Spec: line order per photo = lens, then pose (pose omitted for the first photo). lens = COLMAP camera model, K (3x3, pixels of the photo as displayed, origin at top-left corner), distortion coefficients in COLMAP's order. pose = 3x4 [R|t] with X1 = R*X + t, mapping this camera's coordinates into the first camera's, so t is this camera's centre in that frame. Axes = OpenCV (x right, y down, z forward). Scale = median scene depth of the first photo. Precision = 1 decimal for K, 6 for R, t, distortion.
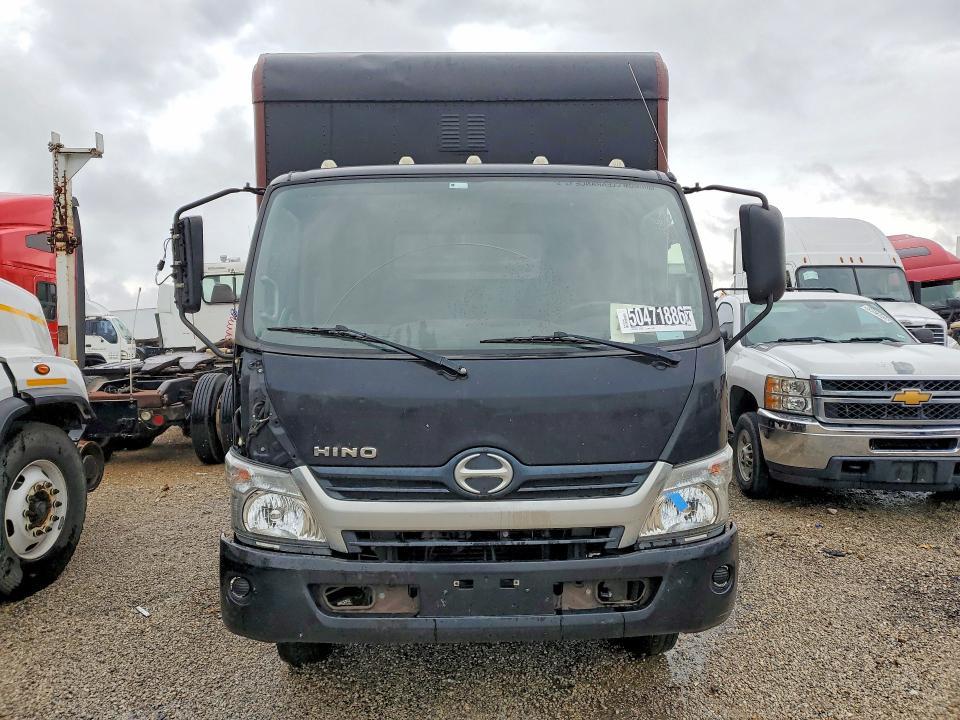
lens RADIAL K [[725.8, 0, 480.0], [0, 725.8, 360.0], [0, 0, 1]] dist [0.066882, -0.071186]
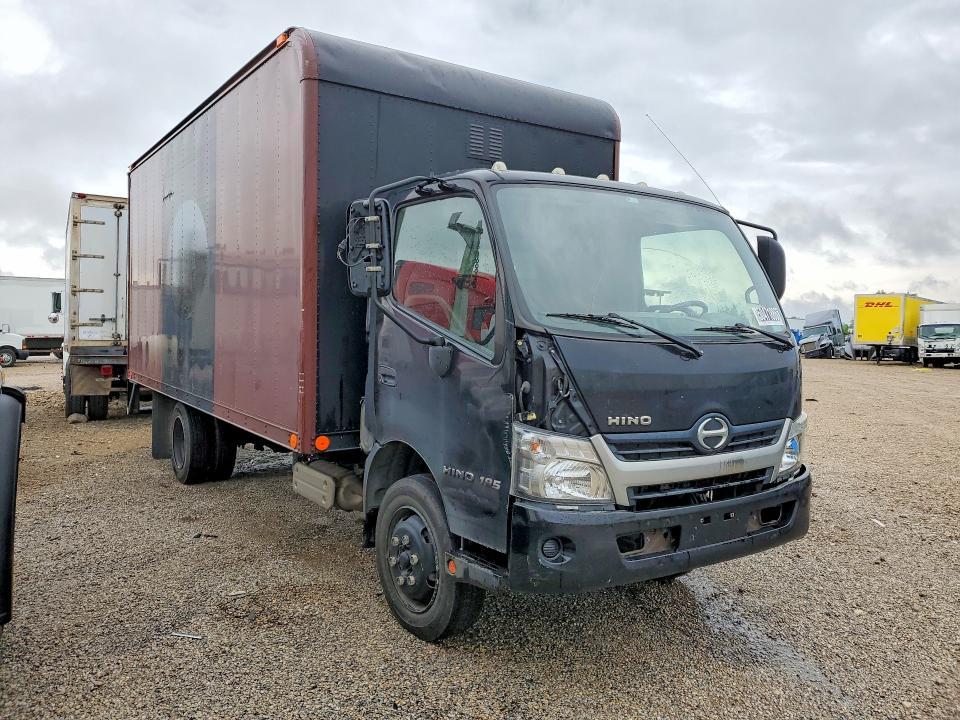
lens RADIAL K [[725.8, 0, 480.0], [0, 725.8, 360.0], [0, 0, 1]] dist [0.066882, -0.071186]
pose [[0.852655, -0.000474, 0.522474, -0.997424], [0.003163, 0.999986, -0.004256, 0.031874], [-0.522464, 0.005282, 0.852645, 0.117636]]
